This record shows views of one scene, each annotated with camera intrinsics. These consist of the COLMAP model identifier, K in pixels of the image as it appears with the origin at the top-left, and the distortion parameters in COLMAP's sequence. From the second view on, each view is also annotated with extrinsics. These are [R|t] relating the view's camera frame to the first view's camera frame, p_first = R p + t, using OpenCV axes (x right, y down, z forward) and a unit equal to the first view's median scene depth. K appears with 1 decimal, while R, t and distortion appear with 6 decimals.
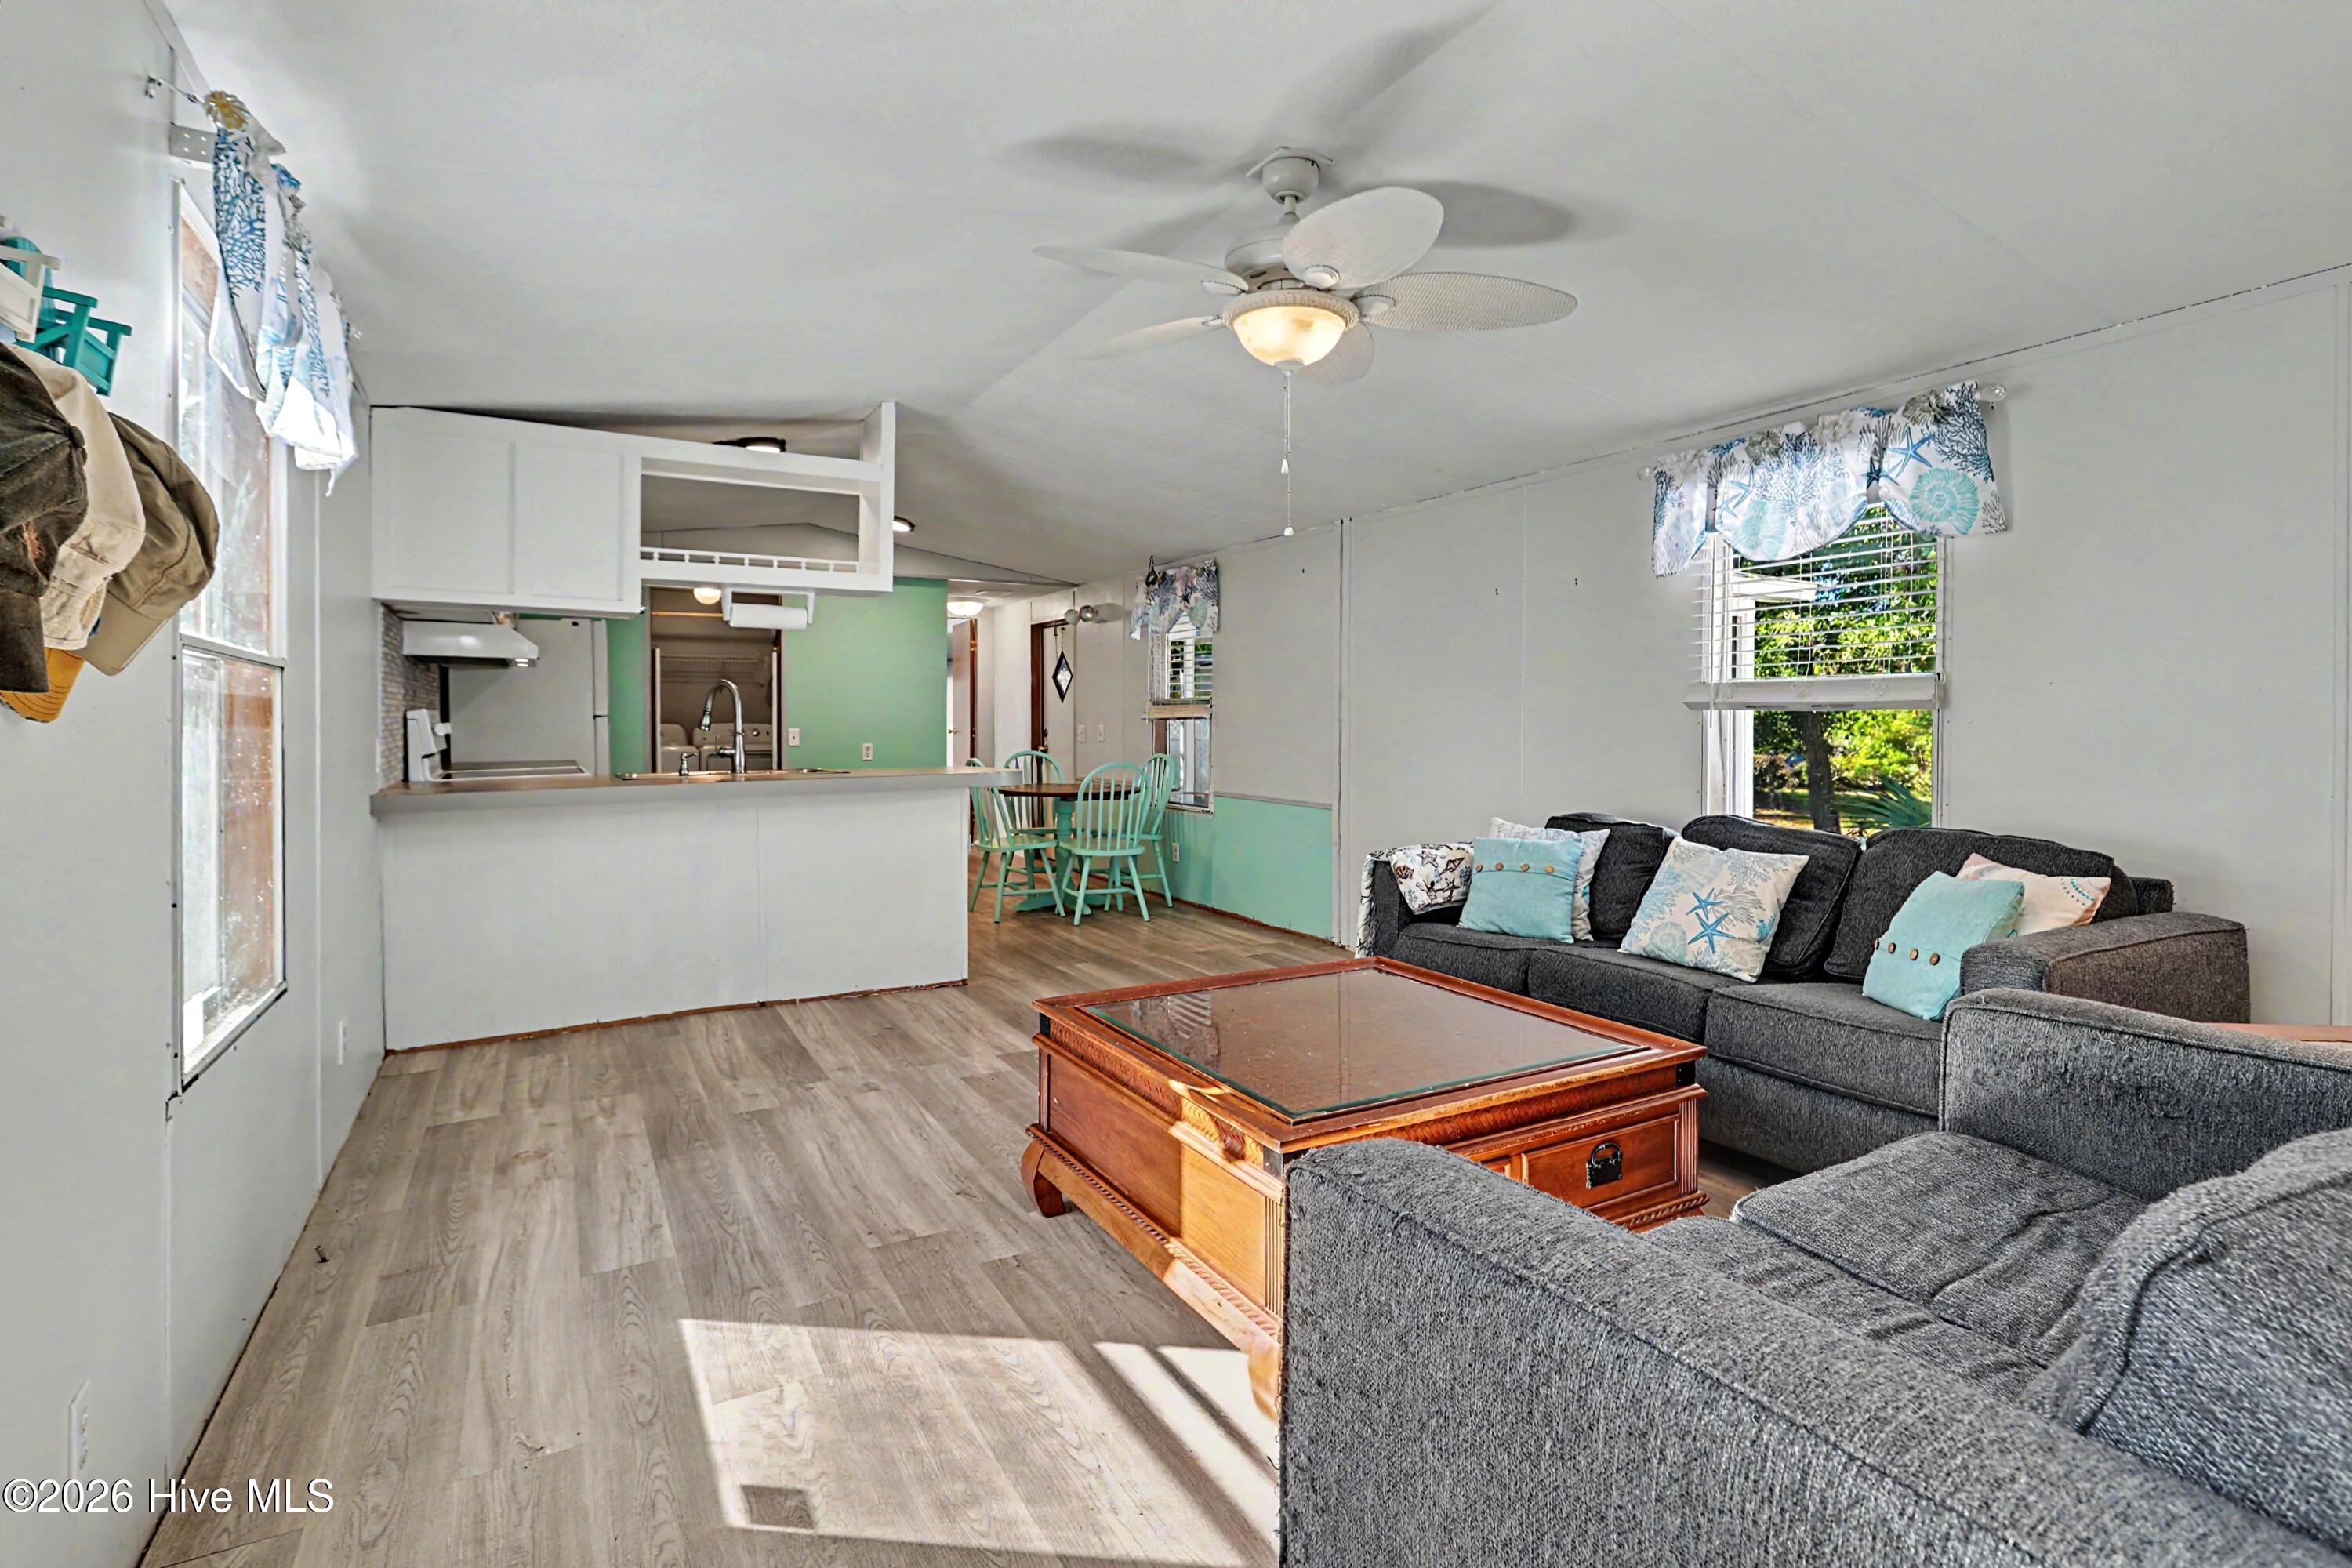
lens RADIAL K [[1206.9, 0, 1181.3], [0, 1206.9, 744.7], [0, 0, 1]] dist [-0.002815, -0.000307]
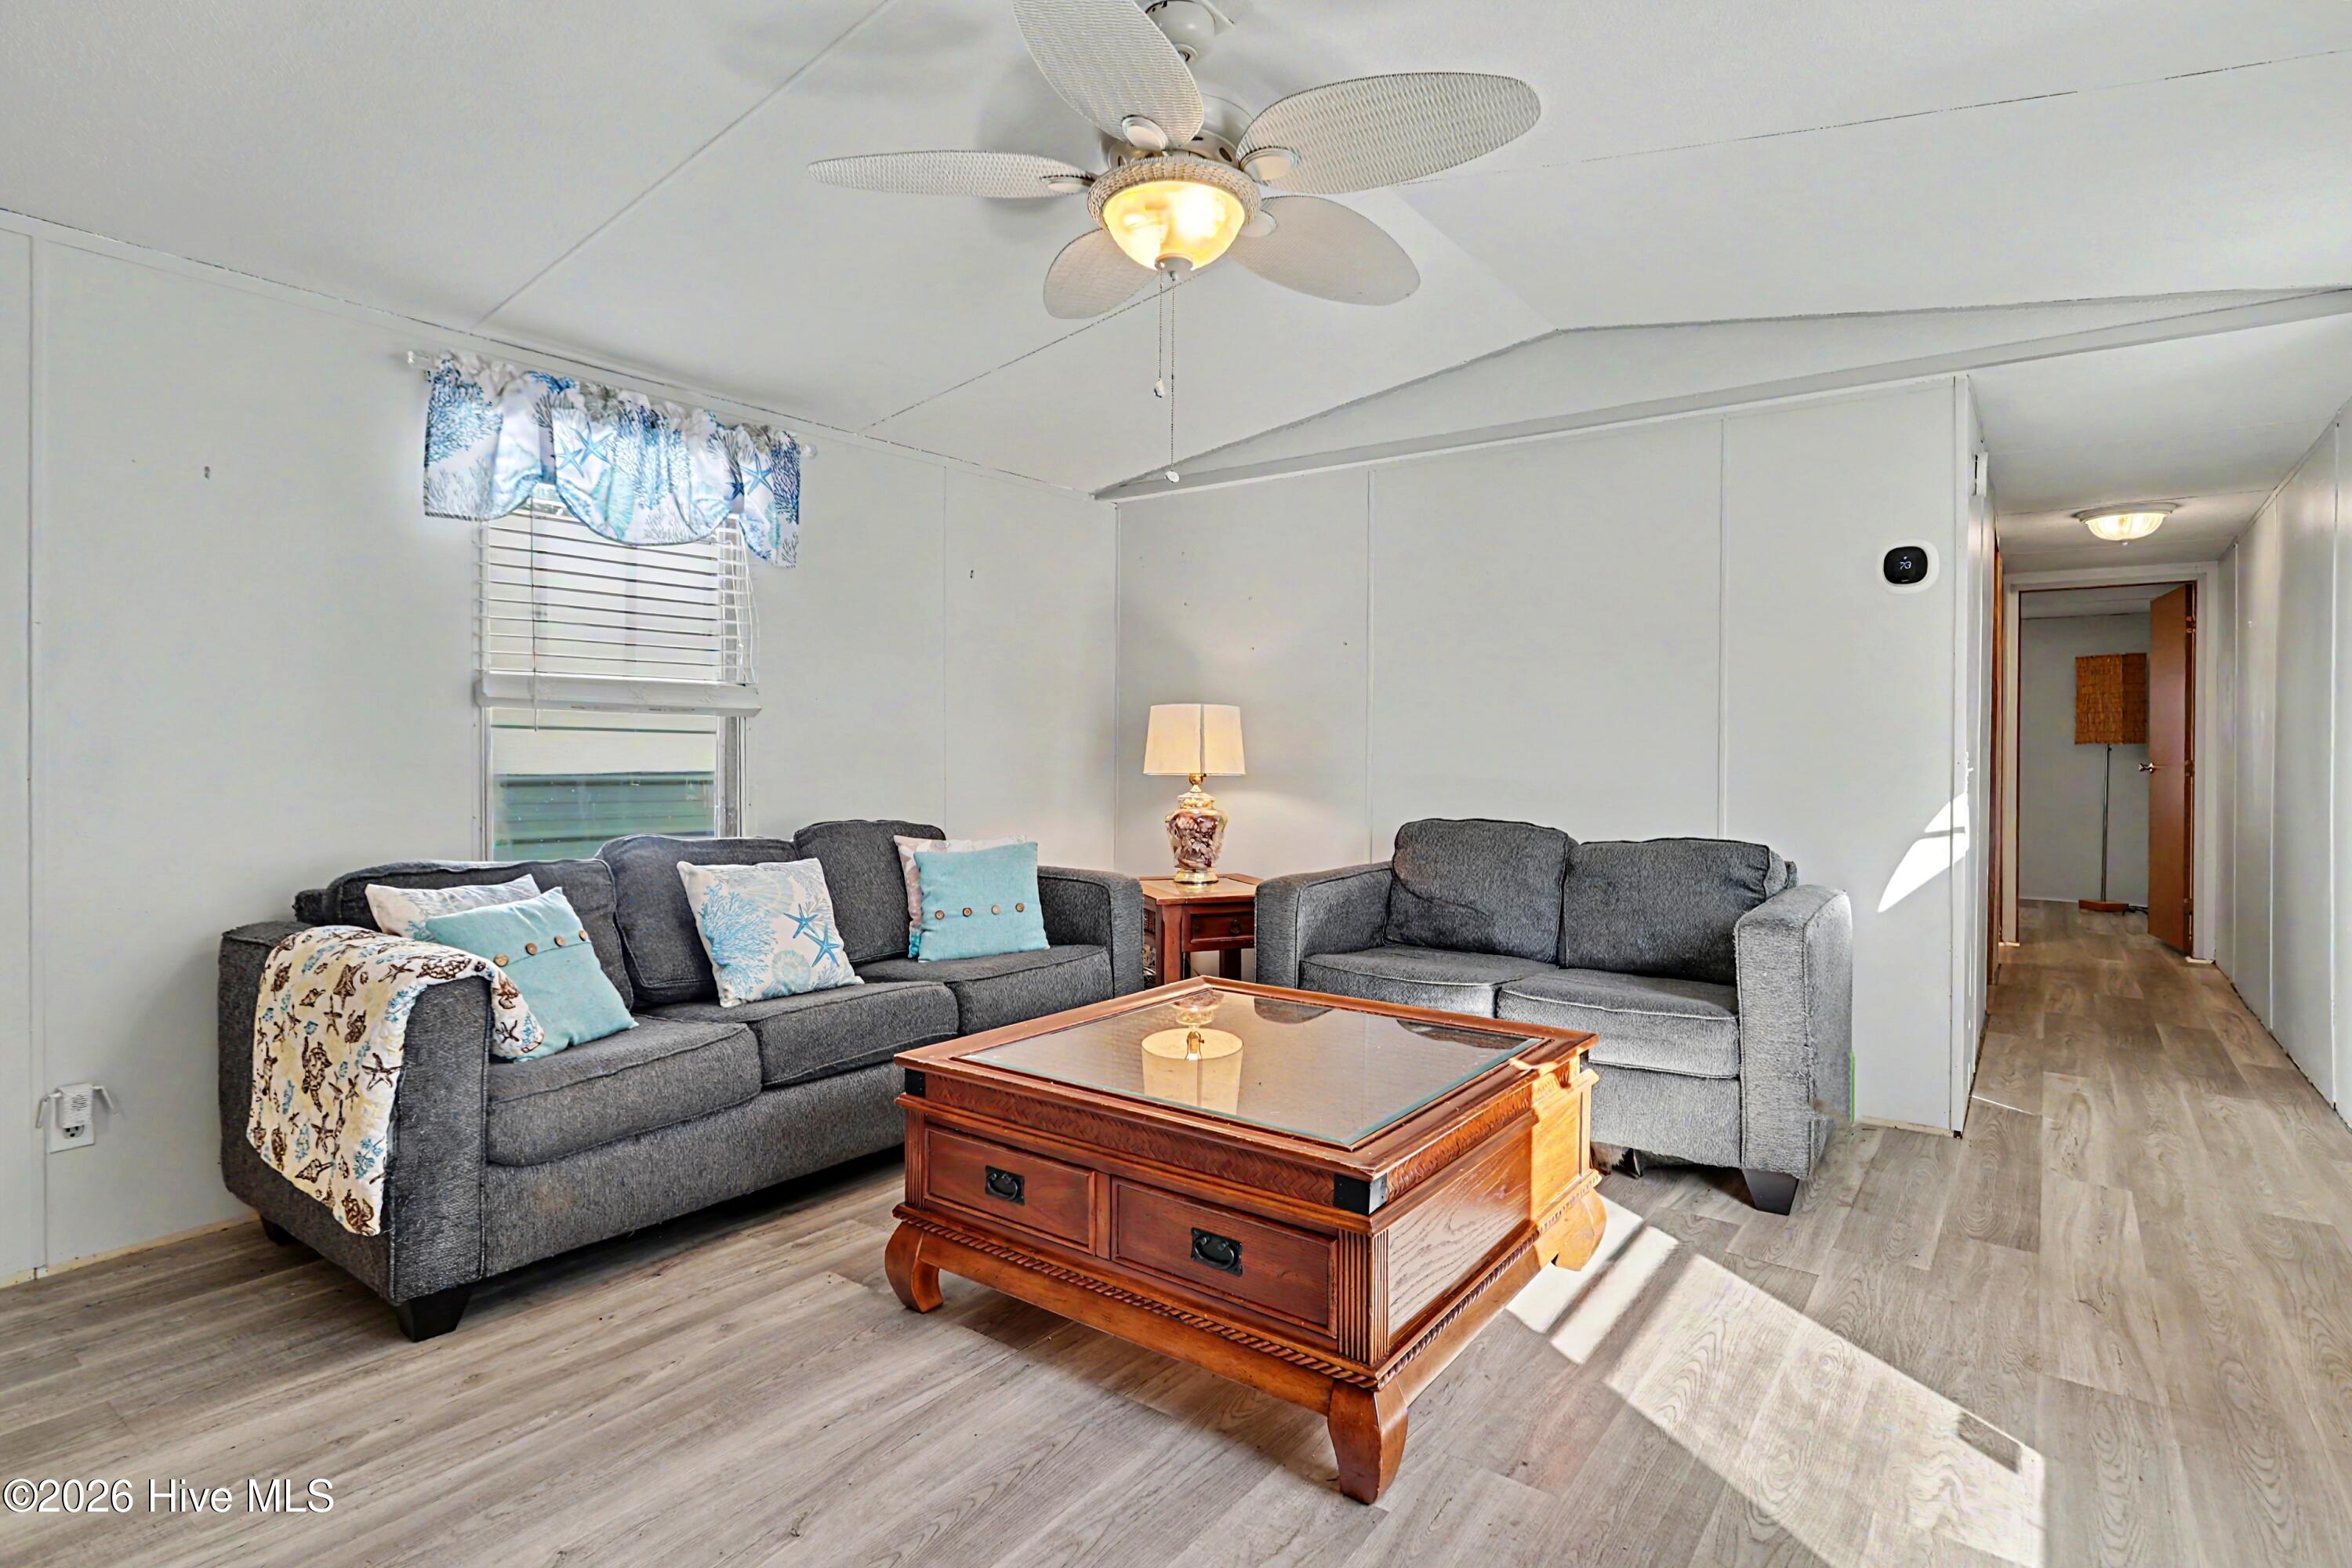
lens RADIAL K [[1206.9, 0, 1181.3], [0, 1206.9, 744.7], [0, 0, 1]] dist [-0.002815, -0.000307]
pose [[-0.440730, 0.000469, 0.897639, -0.777986], [0.006871, 0.999972, 0.002851, -0.007968], [-0.897613, 0.007424, -0.440721, 1.673792]]
